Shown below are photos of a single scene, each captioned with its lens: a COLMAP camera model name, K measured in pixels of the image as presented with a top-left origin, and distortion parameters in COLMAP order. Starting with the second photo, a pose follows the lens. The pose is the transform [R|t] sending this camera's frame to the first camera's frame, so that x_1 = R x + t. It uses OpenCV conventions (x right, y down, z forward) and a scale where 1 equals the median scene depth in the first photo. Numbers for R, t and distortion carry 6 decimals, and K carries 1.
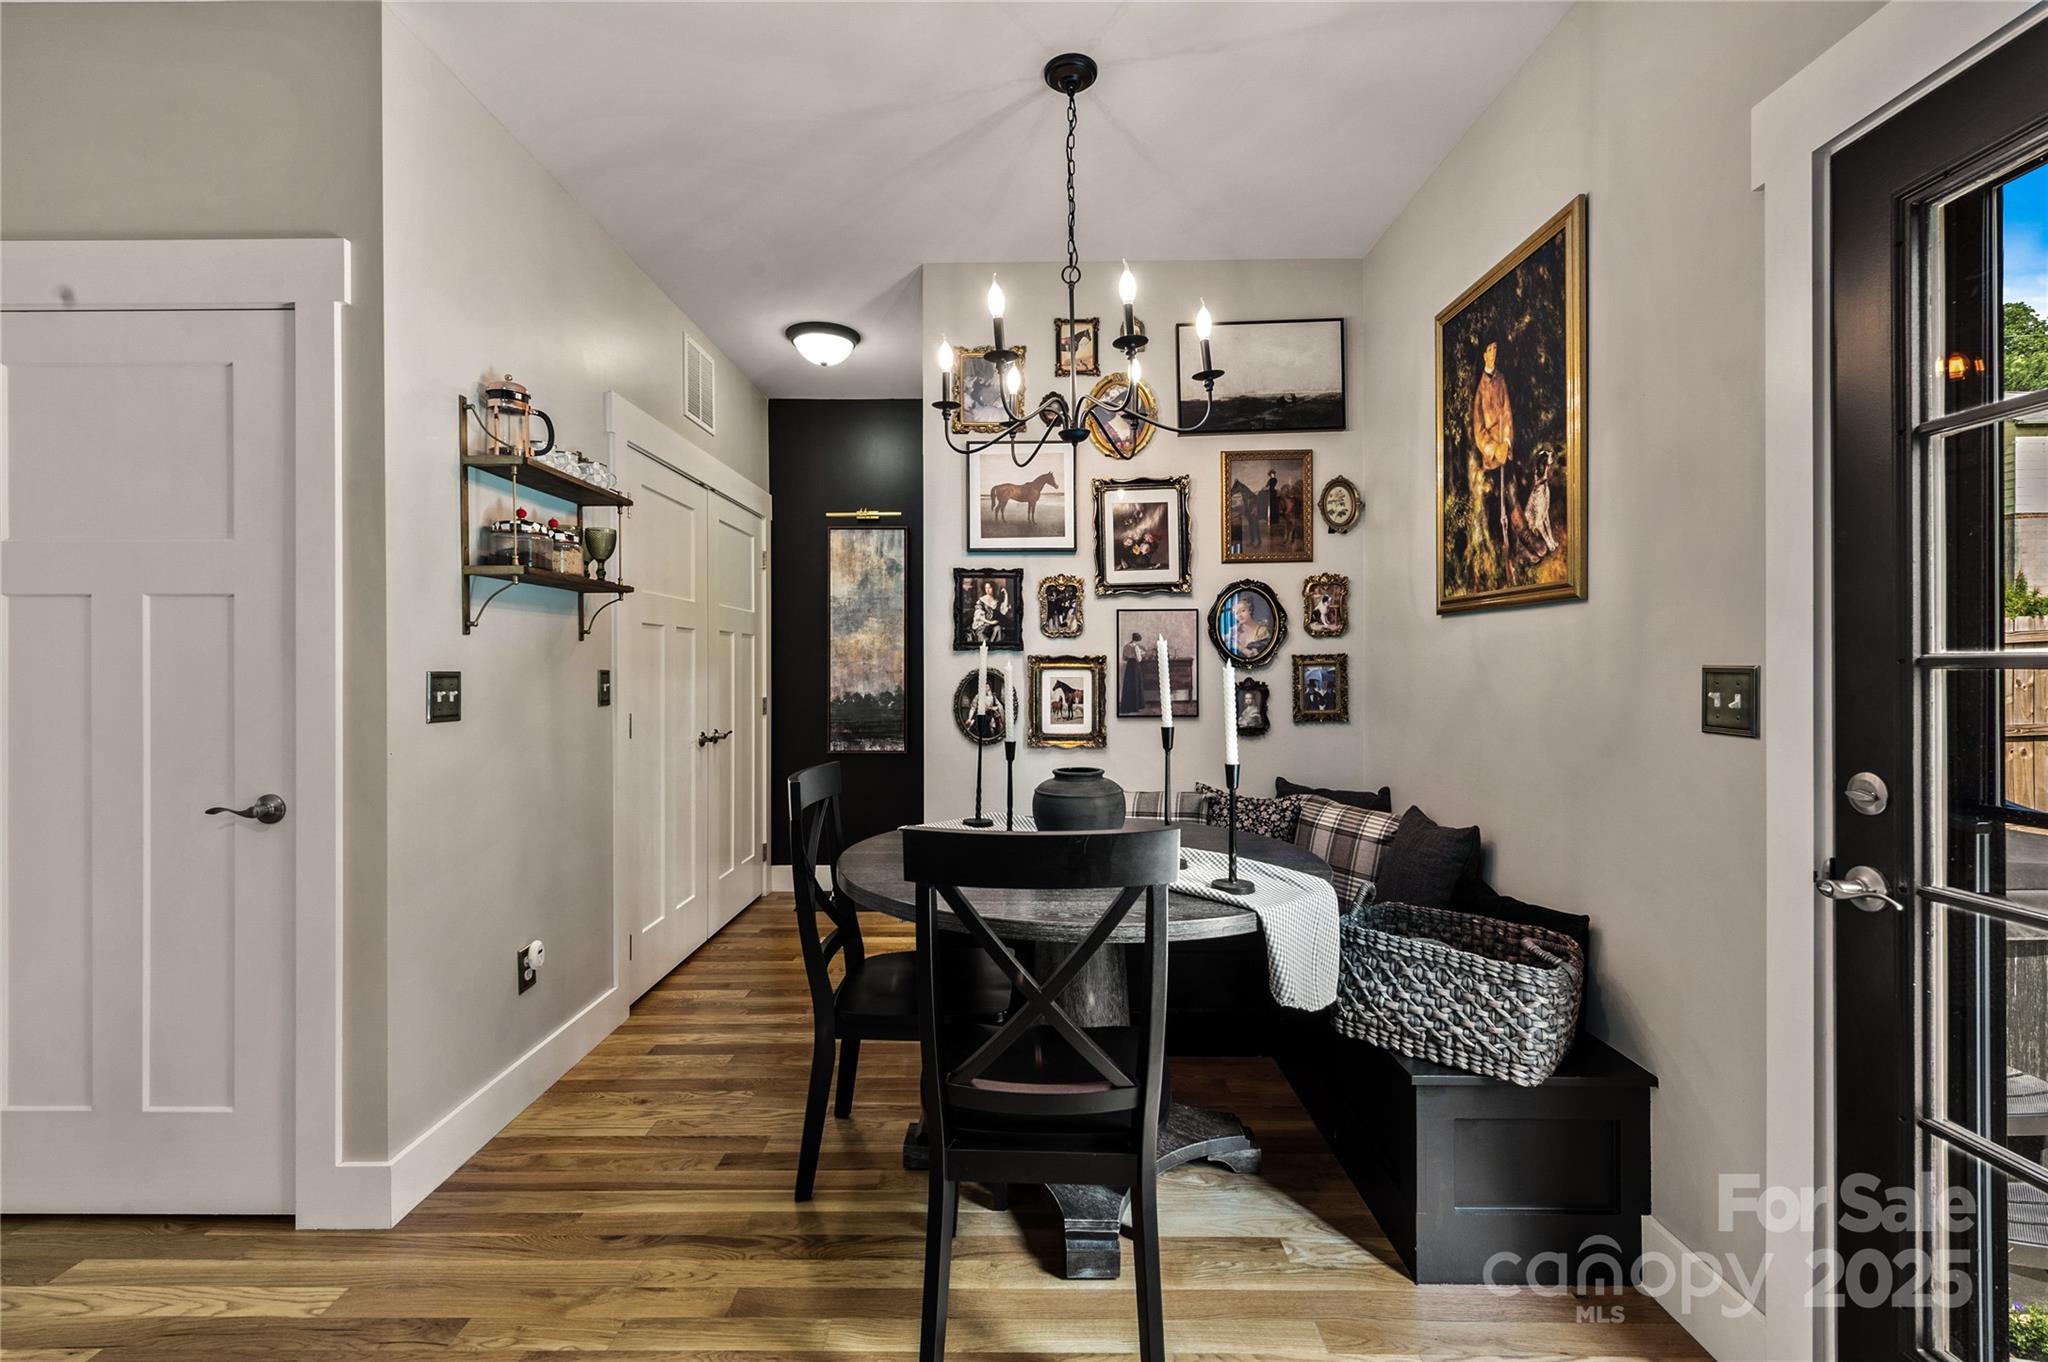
lens RADIAL K [[882.6, 0, 1021.7], [0, 882.6, 669.4], [0, 0, 1]] dist [0.001646, 0.000108]
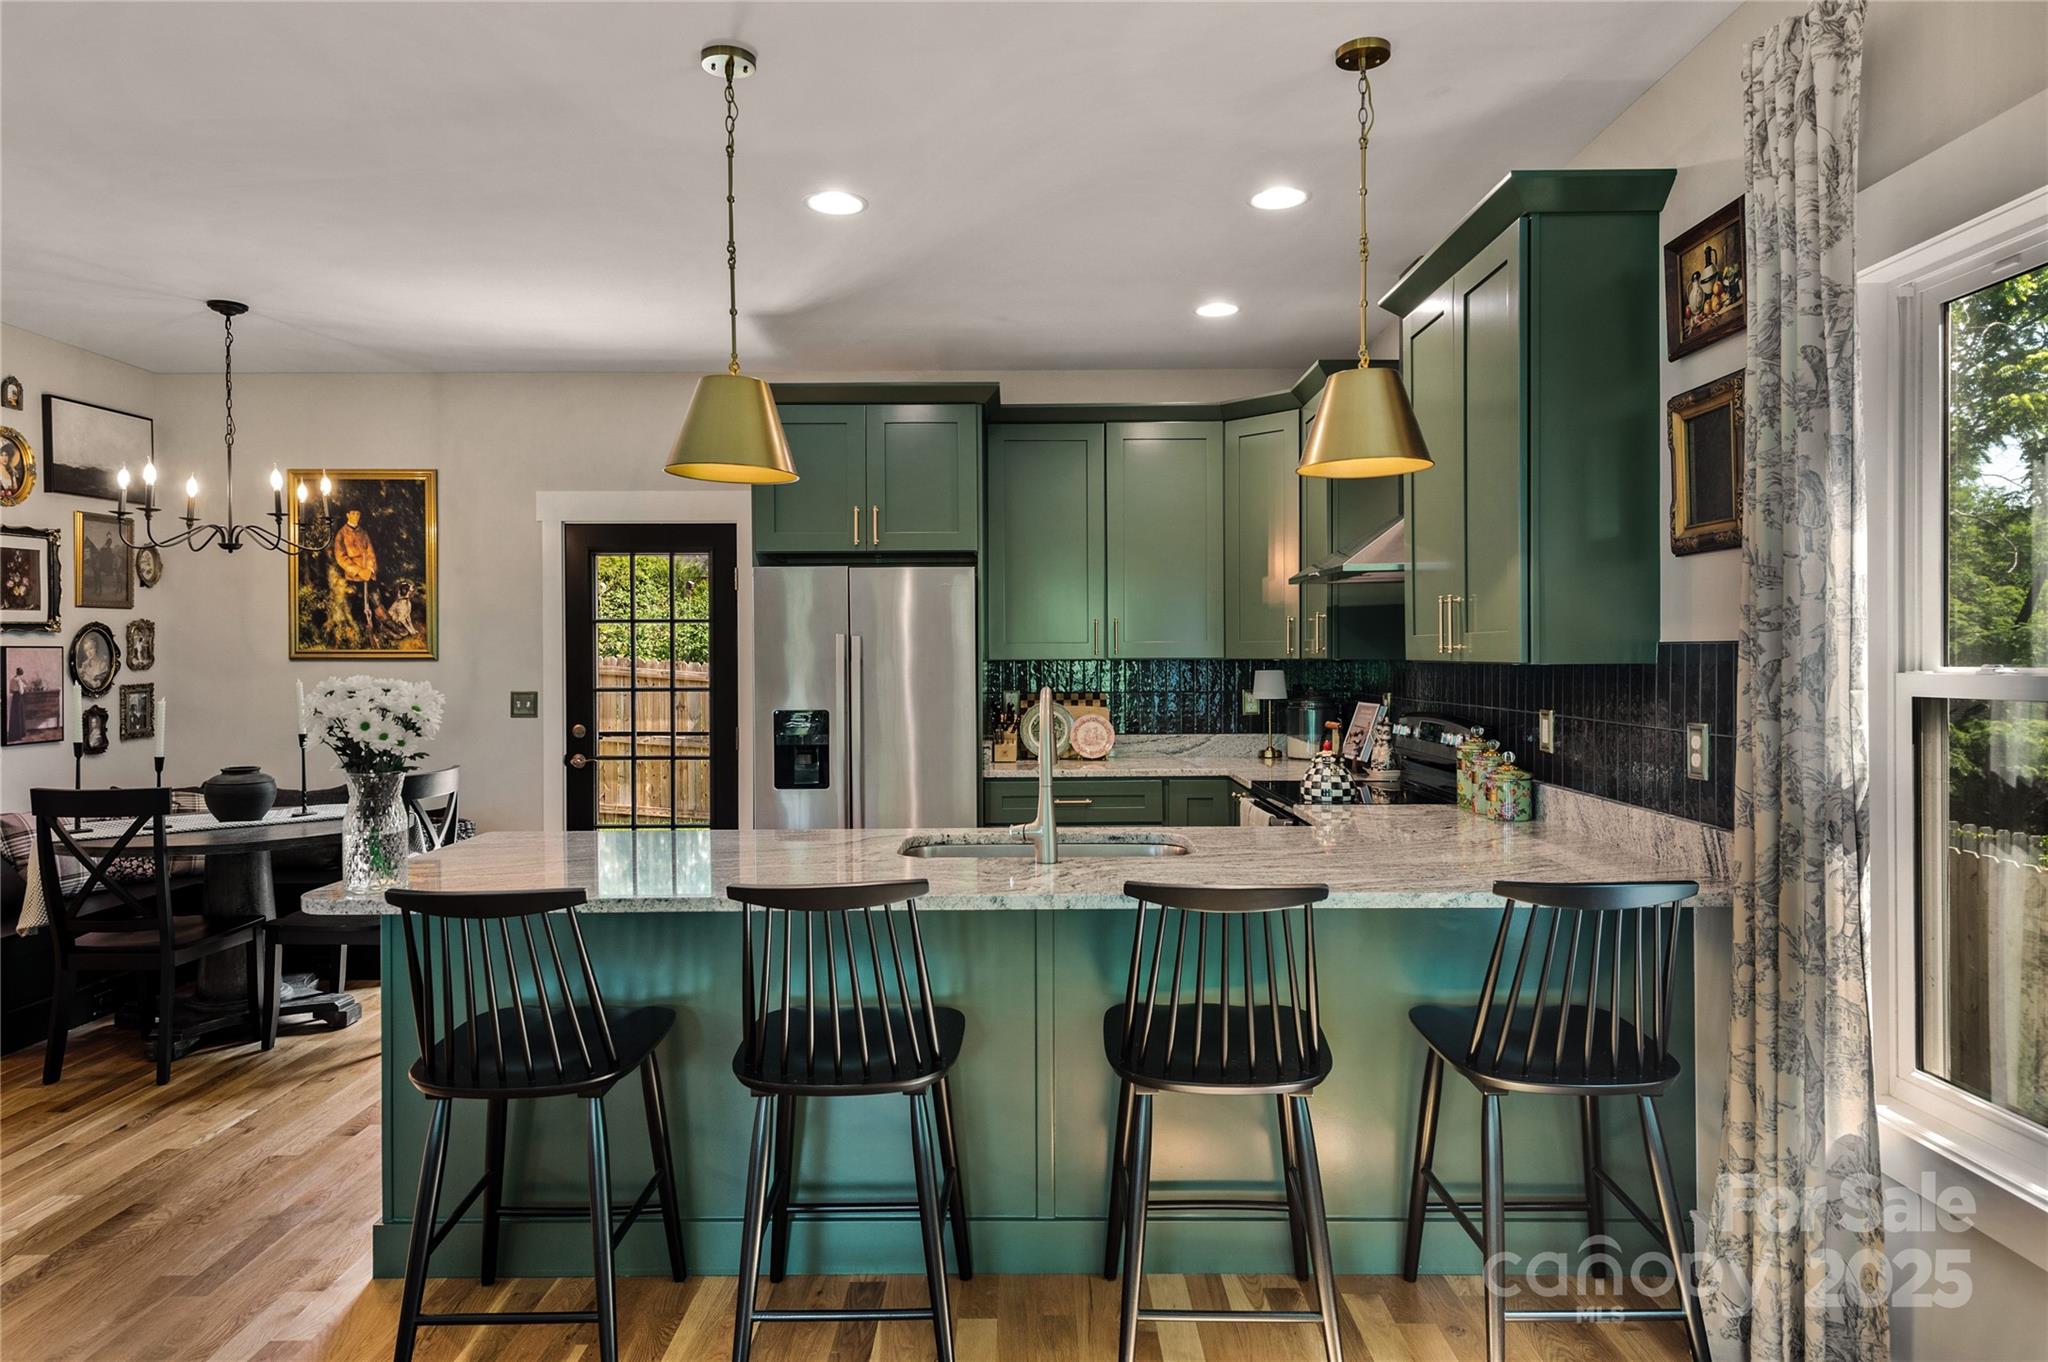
lens RADIAL K [[1252.1, 0, 1022.5], [0, 1252.1, 670.9], [0, 0, 1]] dist [0.004496, 0.000935]
pose [[-0.010696, -0.008767, 0.999904, -1.440282], [0.006573, 0.999939, 0.008837, -0.042886], [-0.999921, 0.006667, -0.010638, -0.225144]]
